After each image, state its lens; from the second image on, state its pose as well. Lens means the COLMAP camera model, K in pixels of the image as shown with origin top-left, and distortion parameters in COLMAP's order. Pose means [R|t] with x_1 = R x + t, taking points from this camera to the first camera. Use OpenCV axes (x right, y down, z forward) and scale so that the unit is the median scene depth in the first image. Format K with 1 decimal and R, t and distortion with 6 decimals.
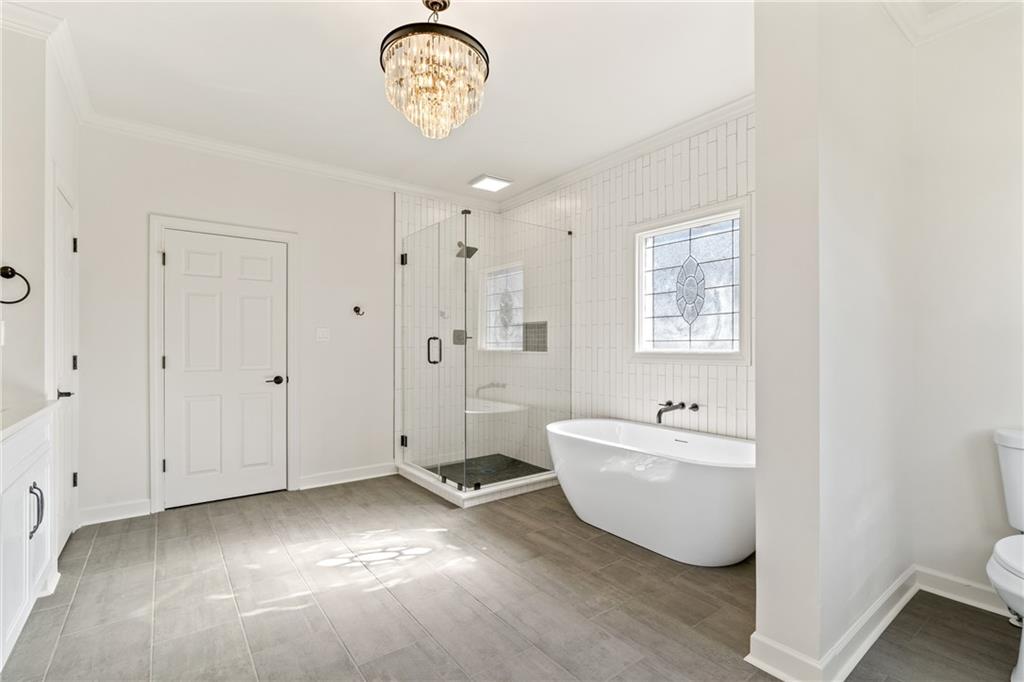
lens RADIAL K [[468.7, 0, 511.1], [0, 468.7, 348.0], [0, 0, 1]] dist [-0.012633, 0.003891]
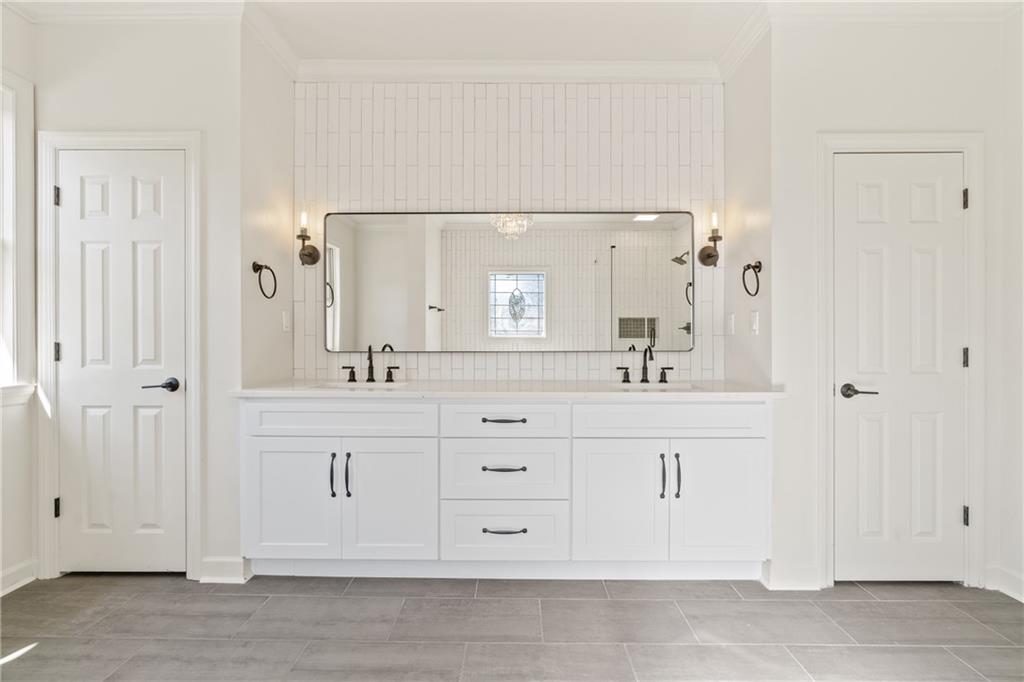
lens RADIAL K [[468.7, 0, 518.2], [0, 468.7, 341.7], [0, 0, 1]] dist [-0.012633, 0.003891]
pose [[-0.612307, 0.000773, -0.790620, 0.110667], [-0.000525, 0.999999, 0.001384, 0.011130], [0.790620, 0.001263, -0.612306, 1.263903]]
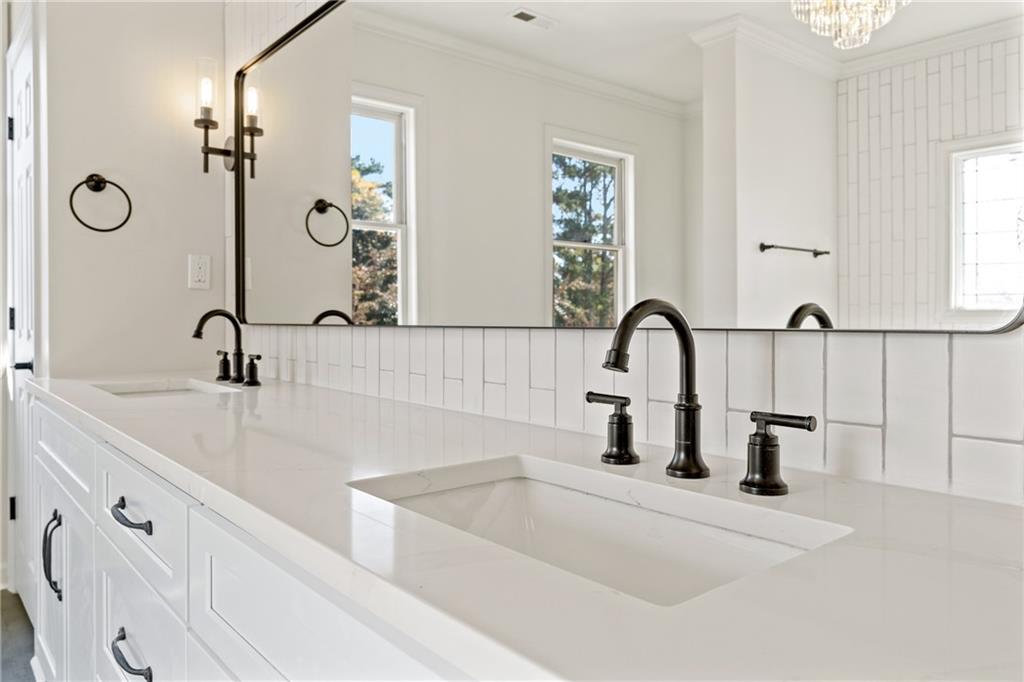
lens RADIAL K [[727.7, 0, 495.5], [0, 727.7, 318.8], [0, 0, 1]] dist [0.003760, -0.001078]
pose [[-0.999482, -0.010047, -0.030581, -0.965041], [-0.009853, 0.999930, -0.006503, 0.037205], [0.030644, -0.006198, -0.999511, 1.171660]]
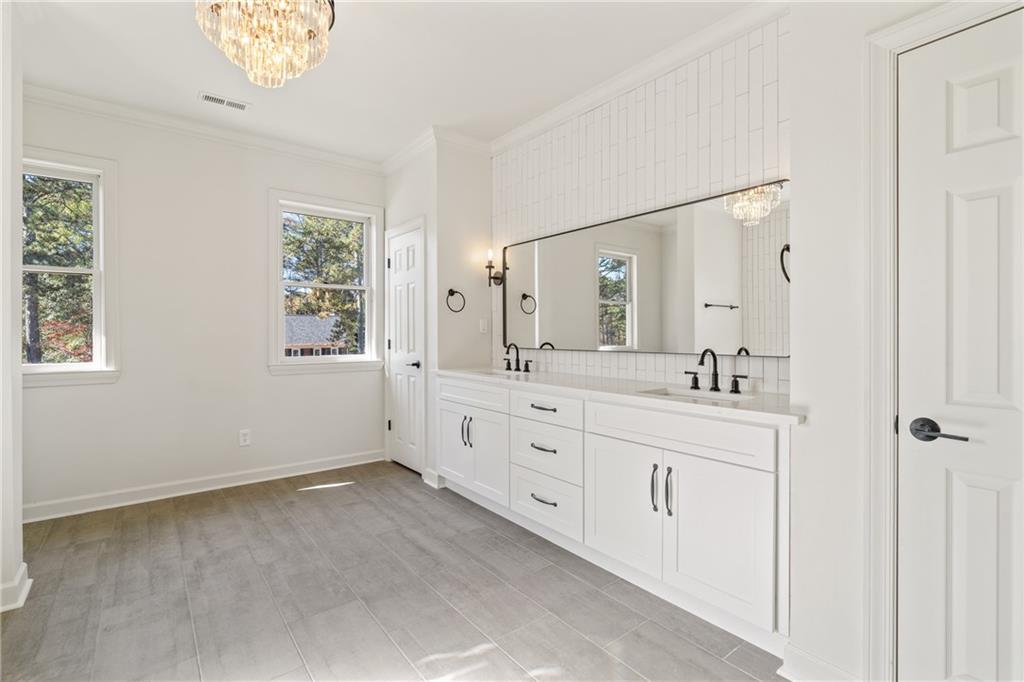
lens RADIAL K [[468.7, 0, 503.8], [0, 468.7, 341.5], [0, 0, 1]] dist [-0.012633, 0.003891]
pose [[-0.999954, -0.005690, -0.007780, -0.583482], [-0.005788, 0.999904, 0.012607, -0.004504], [0.007708, 0.012651, -0.999890, 1.852656]]
